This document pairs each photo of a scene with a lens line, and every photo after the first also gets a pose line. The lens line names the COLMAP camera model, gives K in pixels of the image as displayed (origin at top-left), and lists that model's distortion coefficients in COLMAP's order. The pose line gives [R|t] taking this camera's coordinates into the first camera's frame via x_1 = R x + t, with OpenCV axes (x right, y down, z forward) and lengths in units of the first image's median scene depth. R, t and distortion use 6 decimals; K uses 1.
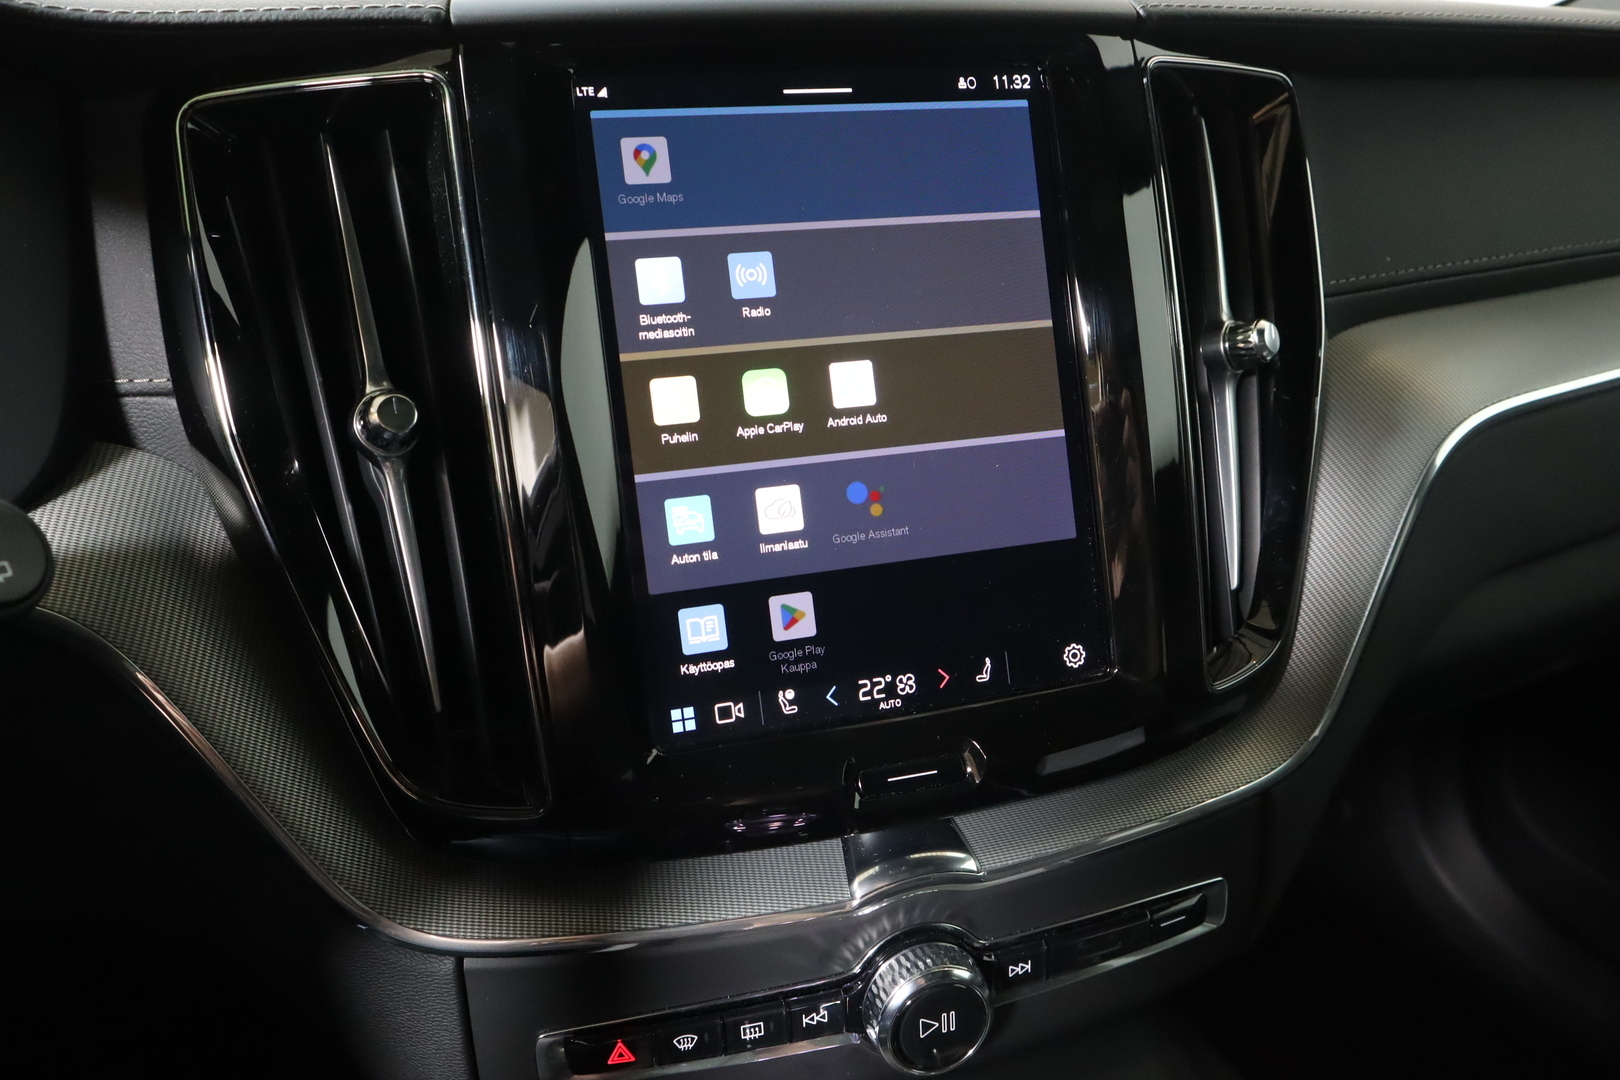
lens RADIAL K [[1110.6, 0, 810.0], [0, 1110.6, 540.0], [0, 0, 1]] dist [-0.001801, 0.000525]
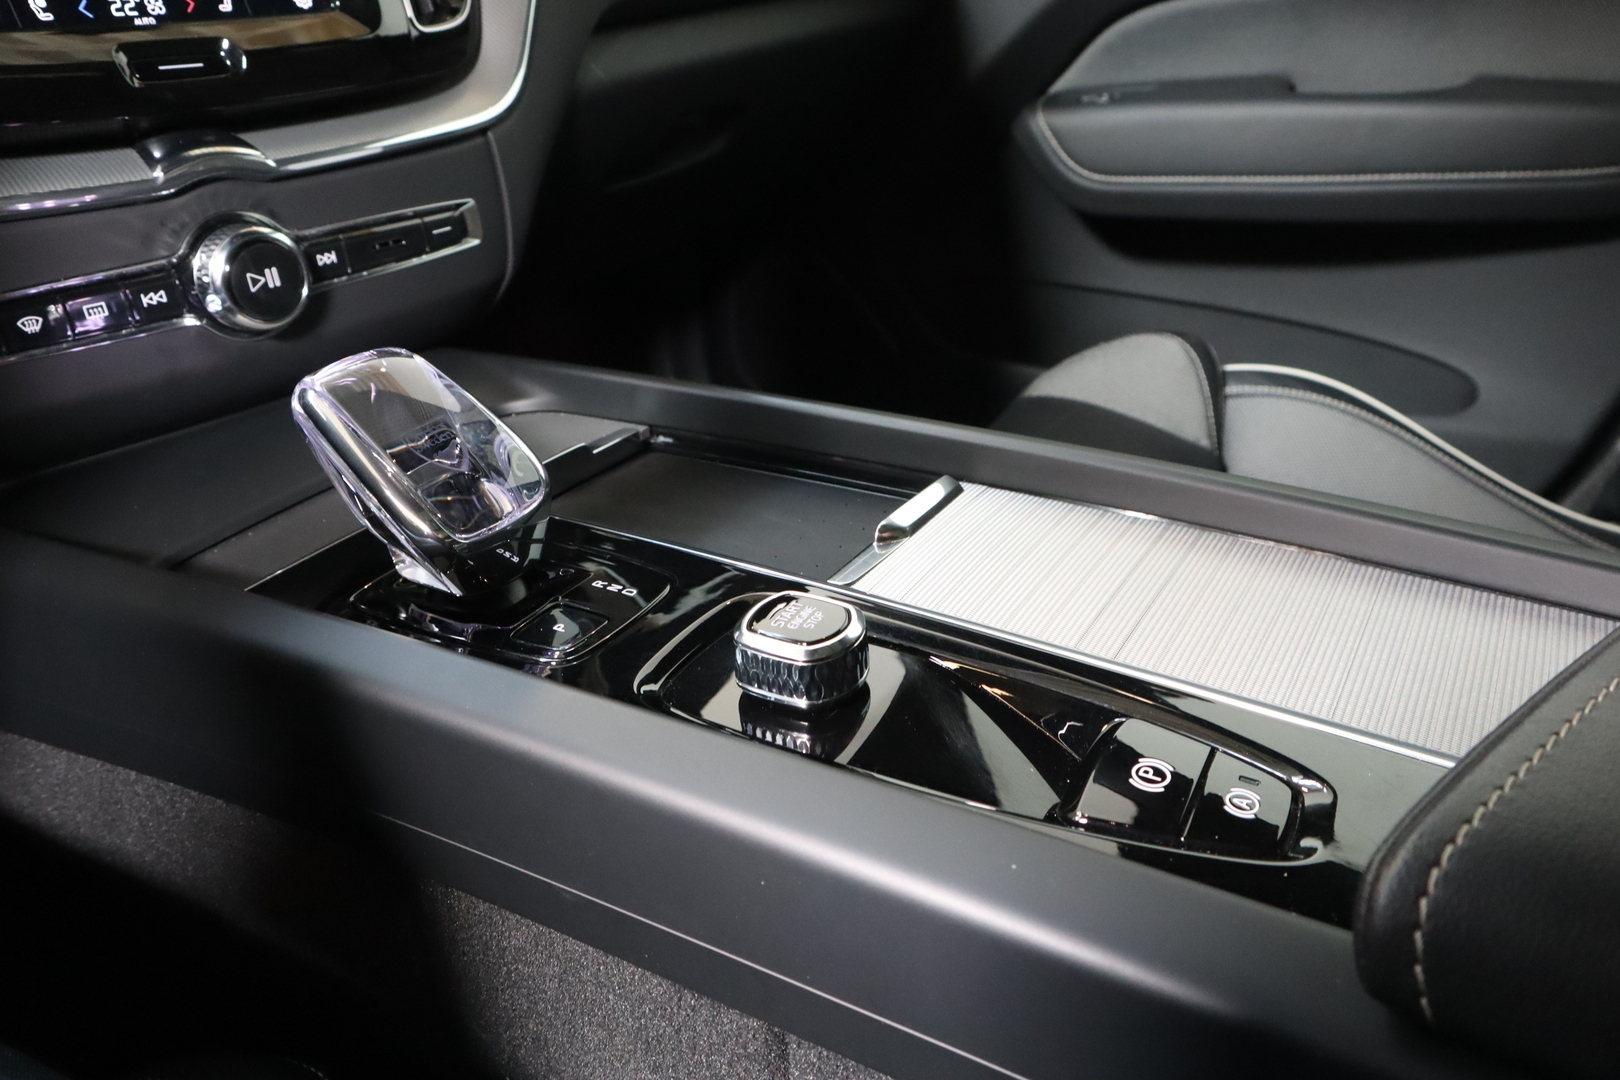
lens RADIAL K [[1110.6, 0, 810.0], [0, 1110.6, 540.0], [0, 0, 1]] dist [-0.001801, 0.000525]
pose [[0.811475, -0.258907, 0.523904, -0.116197], [0.221206, 0.965880, 0.134701, 0.684122], [-0.540904, 0.006584, 0.841059, -0.381160]]
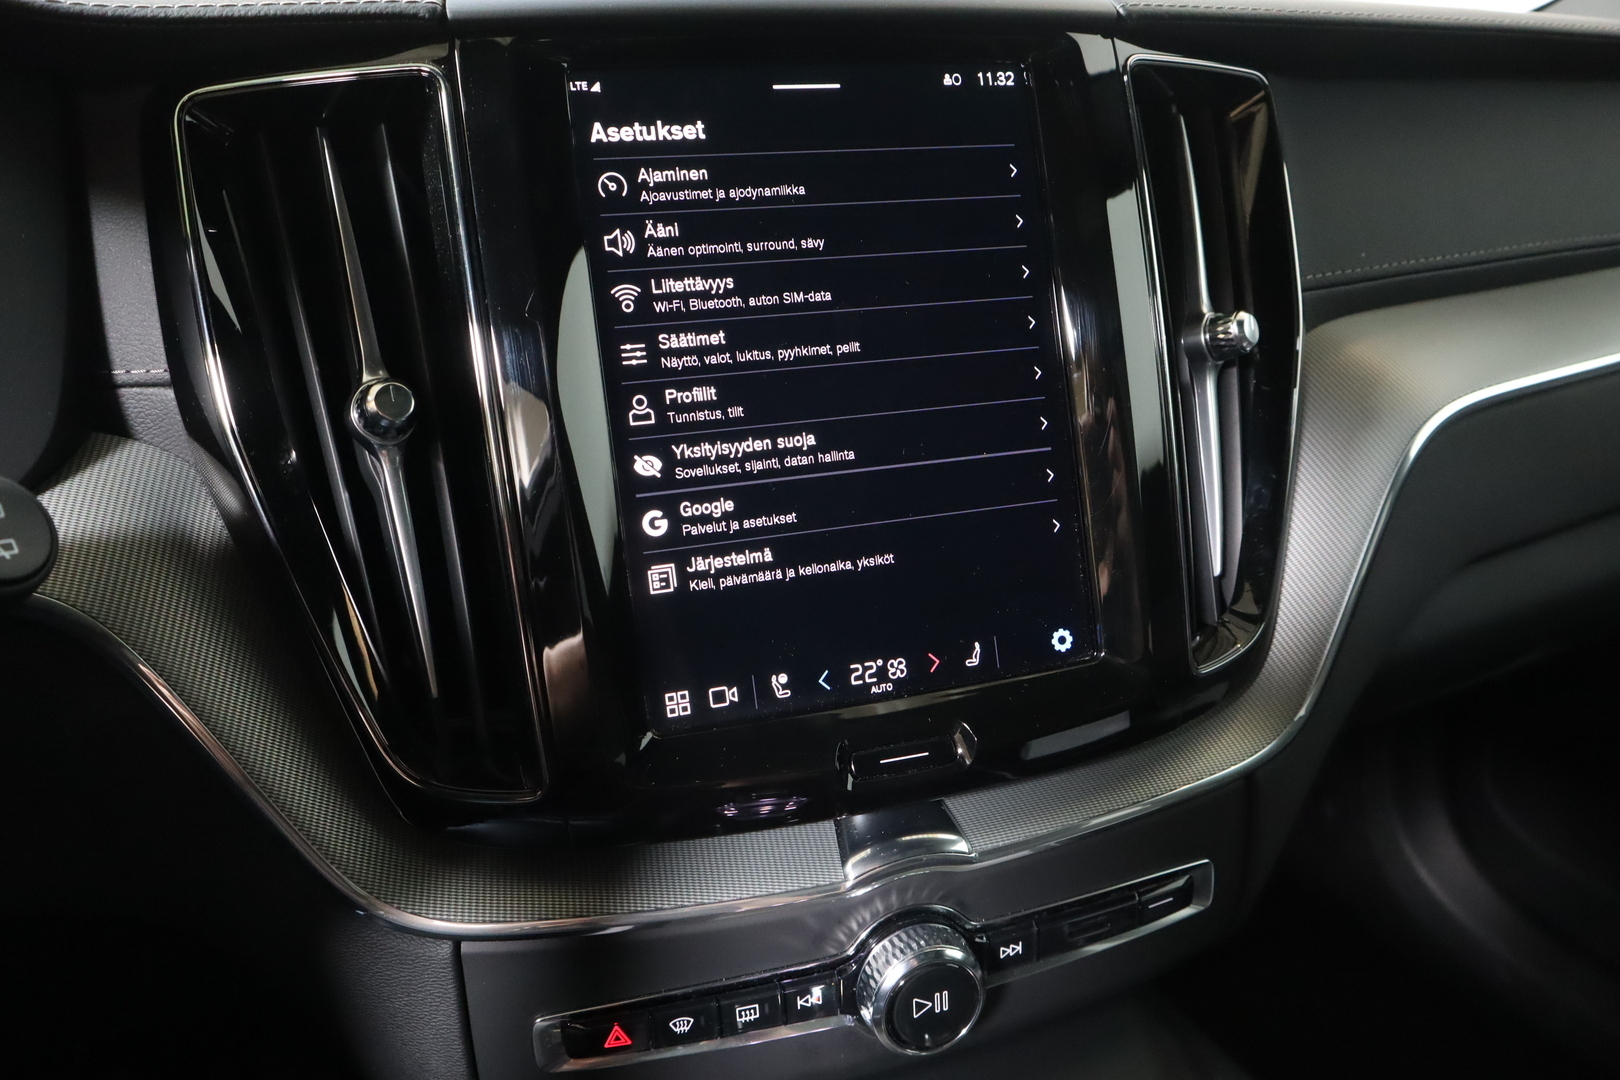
lens RADIAL K [[1110.6, 0, 810.0], [0, 1110.6, 540.0], [0, 0, 1]] dist [-0.001801, 0.000525]
pose [[0.999862, -0.006182, 0.015429, -0.008107], [0.006364, 0.999910, -0.011794, 0.024110], [-0.015354, 0.011891, 0.999811, -0.015476]]
